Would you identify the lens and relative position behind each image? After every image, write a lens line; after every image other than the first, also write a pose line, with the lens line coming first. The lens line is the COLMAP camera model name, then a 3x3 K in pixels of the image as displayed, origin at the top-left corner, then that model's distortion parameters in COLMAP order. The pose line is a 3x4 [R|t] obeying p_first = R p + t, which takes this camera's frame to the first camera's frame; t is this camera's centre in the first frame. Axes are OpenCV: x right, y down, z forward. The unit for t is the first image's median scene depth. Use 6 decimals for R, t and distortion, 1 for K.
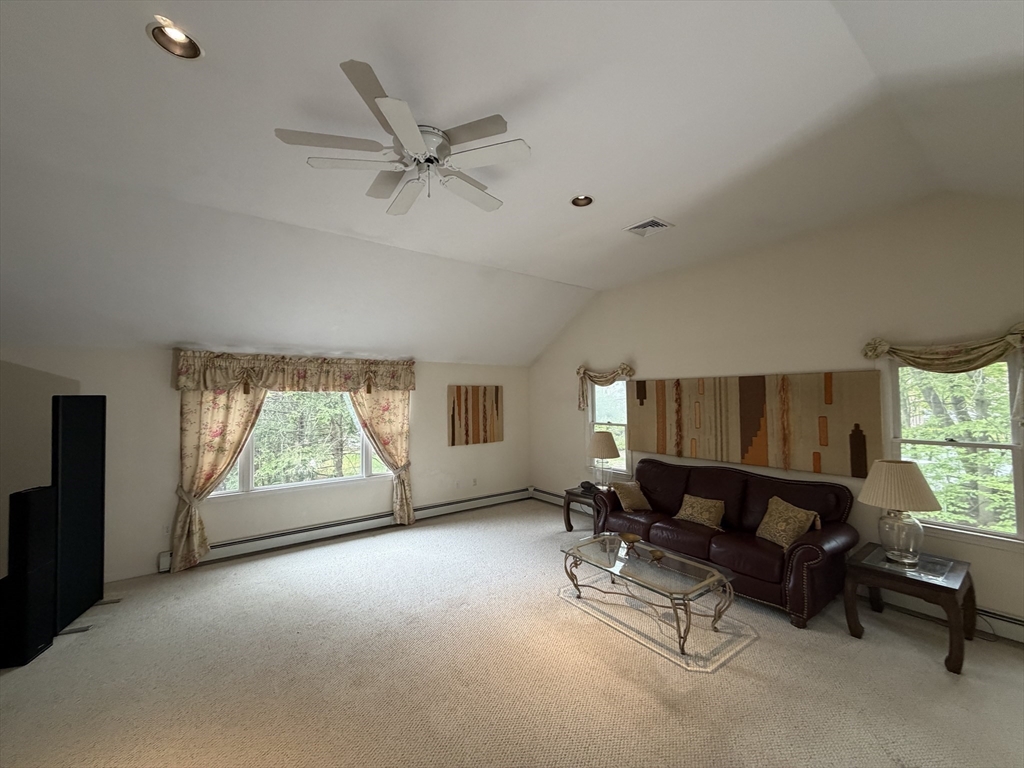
lens RADIAL K [[408.9, 0, 501.9], [0, 408.9, 387.1], [0, 0, 1]] dist [-0.003603, 0.000262]
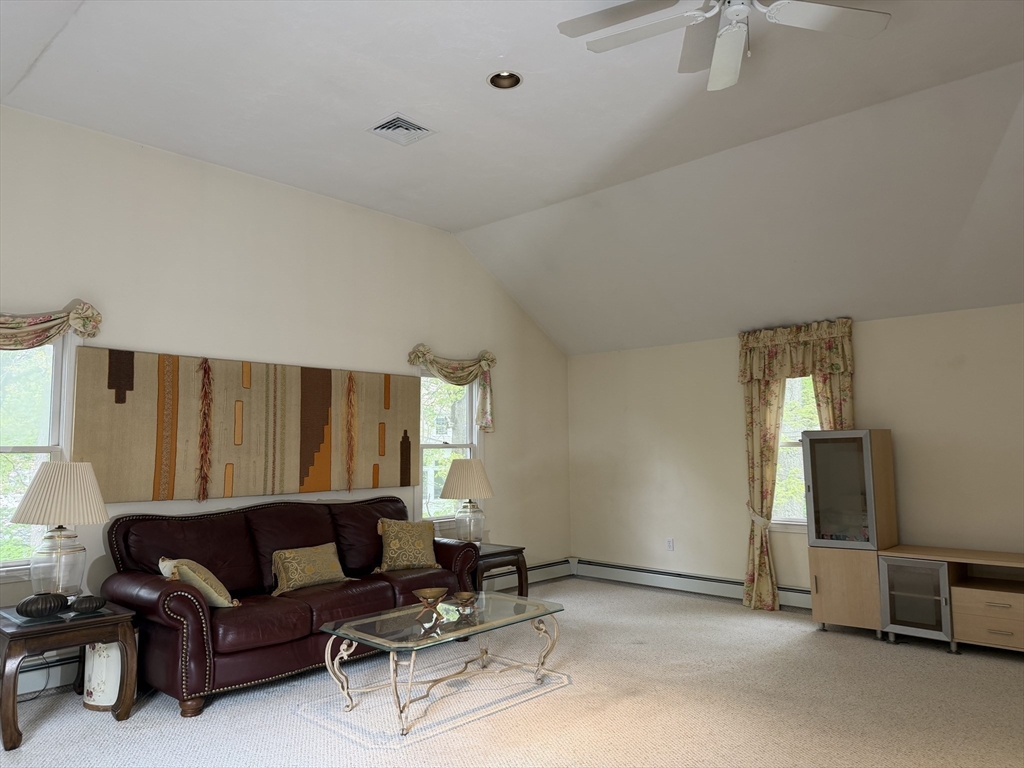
lens RADIAL K [[720.6, 0, 513.6], [0, 720.6, 383.2], [0, 0, 1]] dist [0.039706, -0.060945]
pose [[-0.207463, 0.100612, 0.973055, -0.689810], [-0.015201, 0.994245, -0.106044, 0.126862], [-0.978125, -0.036791, -0.204740, 0.894728]]
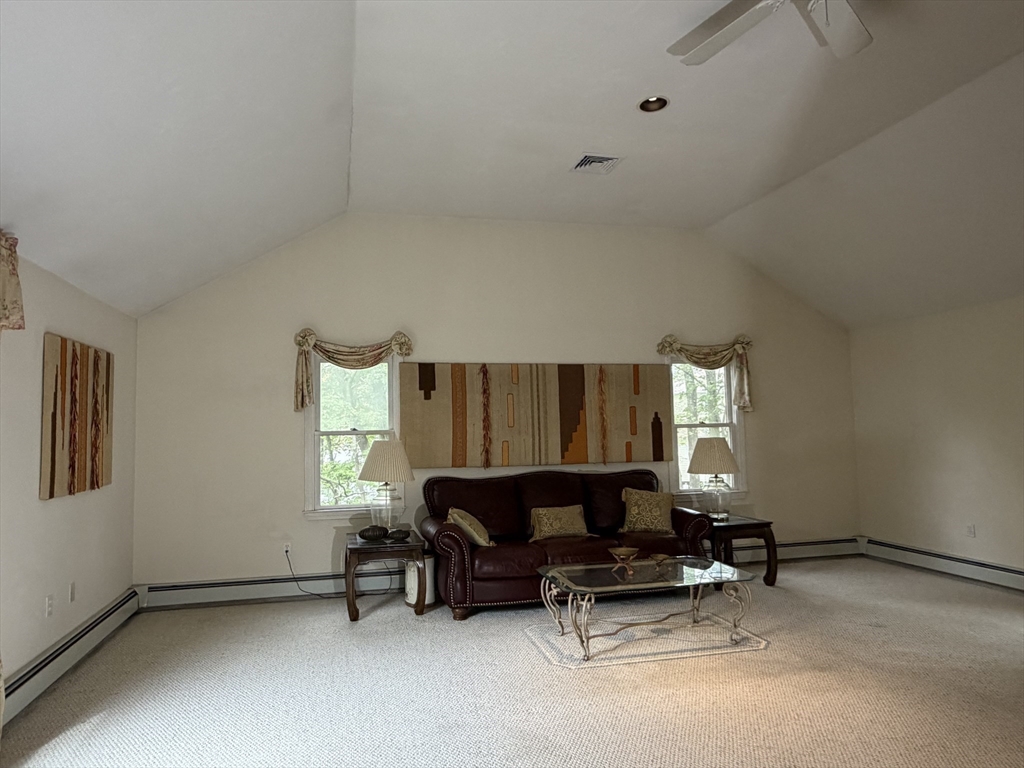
lens RADIAL K [[641.0, 0, 489.5], [0, 641.0, 377.4], [0, 0, 1]] dist [-0.000067, 0.002046]
pose [[0.379008, 0.080339, 0.921899, -0.738879], [-0.008563, 0.996486, -0.083319, 0.117520], [-0.925354, 0.023685, 0.378364, 0.615246]]
